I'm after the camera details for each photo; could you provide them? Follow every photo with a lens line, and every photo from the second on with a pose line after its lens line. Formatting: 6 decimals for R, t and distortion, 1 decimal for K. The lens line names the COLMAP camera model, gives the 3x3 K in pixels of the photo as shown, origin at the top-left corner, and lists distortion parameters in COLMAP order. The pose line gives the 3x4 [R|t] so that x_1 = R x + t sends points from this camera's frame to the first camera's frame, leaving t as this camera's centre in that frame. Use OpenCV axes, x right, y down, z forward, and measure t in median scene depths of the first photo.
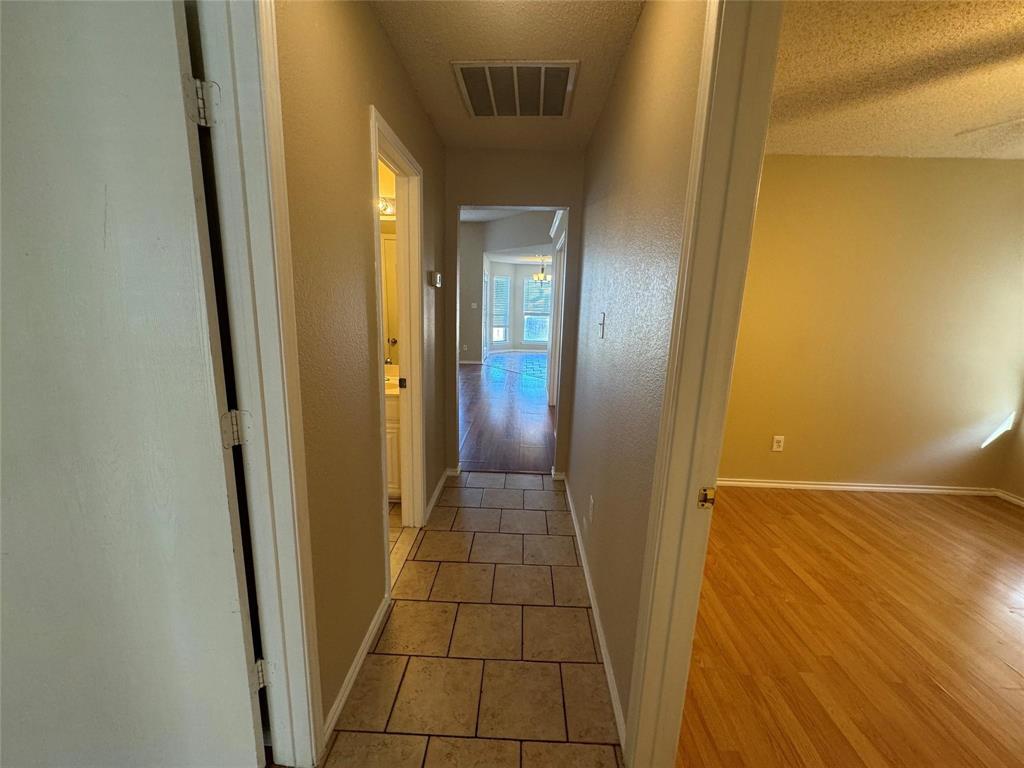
lens RADIAL K [[408.8, 0, 512.0], [0, 408.8, 384.0], [0, 0, 1]] dist [-0.000400, 0.000168]
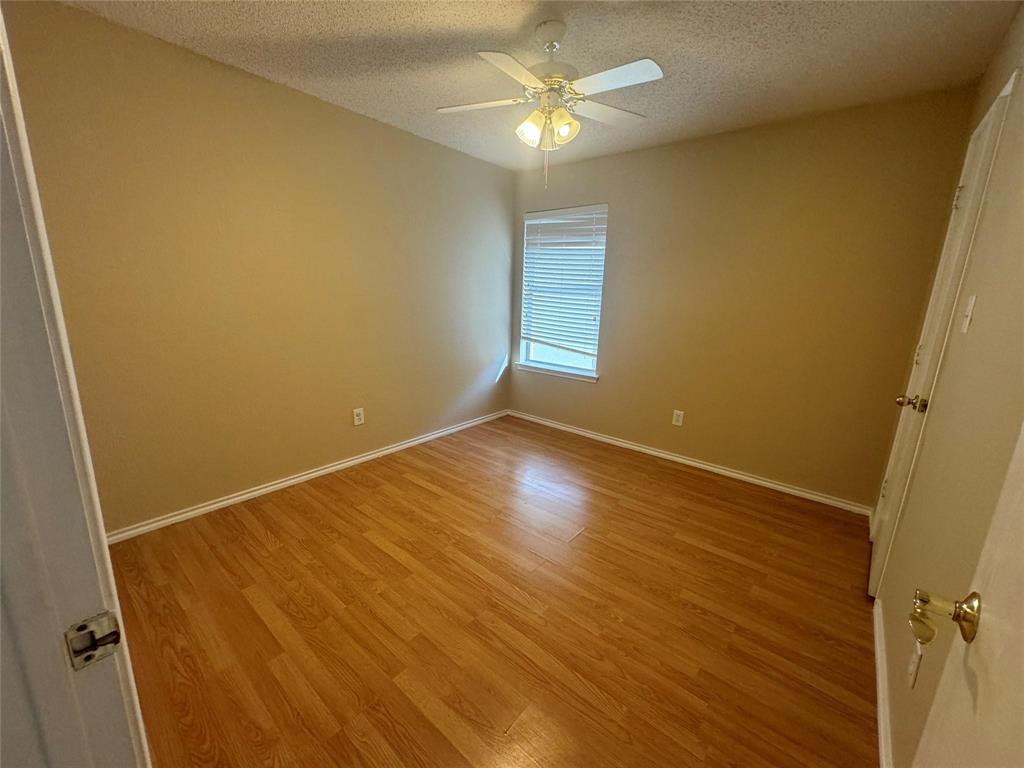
lens RADIAL K [[408.8, 0, 512.0], [0, 408.8, 384.0], [0, 0, 1]] dist [-0.000400, 0.000168]
pose [[0.615049, -0.184186, 0.766675, 0.196471], [0.141141, 0.982347, 0.122772, 0.003789], [-0.775754, 0.032699, 0.630188, 0.144552]]
